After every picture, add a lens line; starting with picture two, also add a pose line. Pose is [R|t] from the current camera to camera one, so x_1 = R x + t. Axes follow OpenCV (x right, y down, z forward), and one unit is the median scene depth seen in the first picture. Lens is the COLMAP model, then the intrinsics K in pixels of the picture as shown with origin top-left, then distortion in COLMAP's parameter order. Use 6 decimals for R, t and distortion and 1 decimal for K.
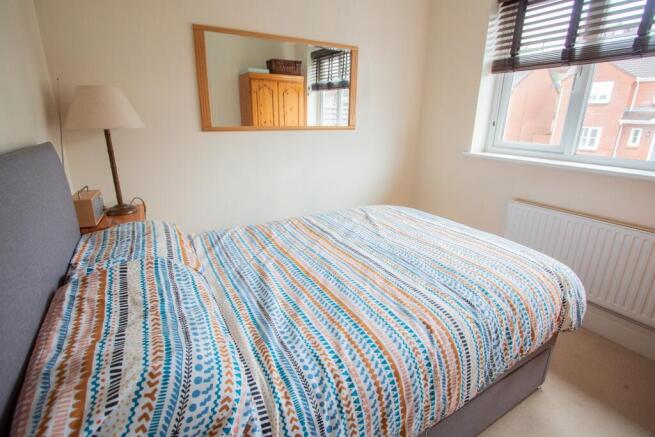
lens RADIAL K [[314.5, 0, 327.1], [0, 314.5, 215.5], [0, 0, 1]] dist [-0.002320, -0.000283]
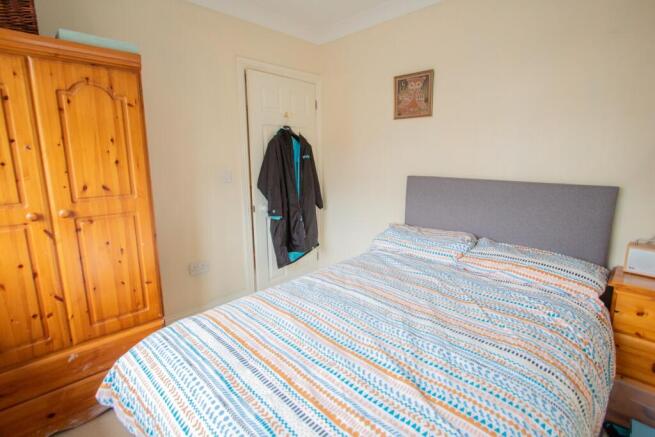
lens RADIAL K [[314.5, 0, 328.7], [0, 314.5, 217.6], [0, 0, 1]] dist [-0.002320, -0.000283]
pose [[-0.967599, 0.035034, -0.250048, 0.460738], [-0.085590, 0.886181, 0.455365, -0.520605], [0.237541, 0.462012, -0.854470, 1.600568]]
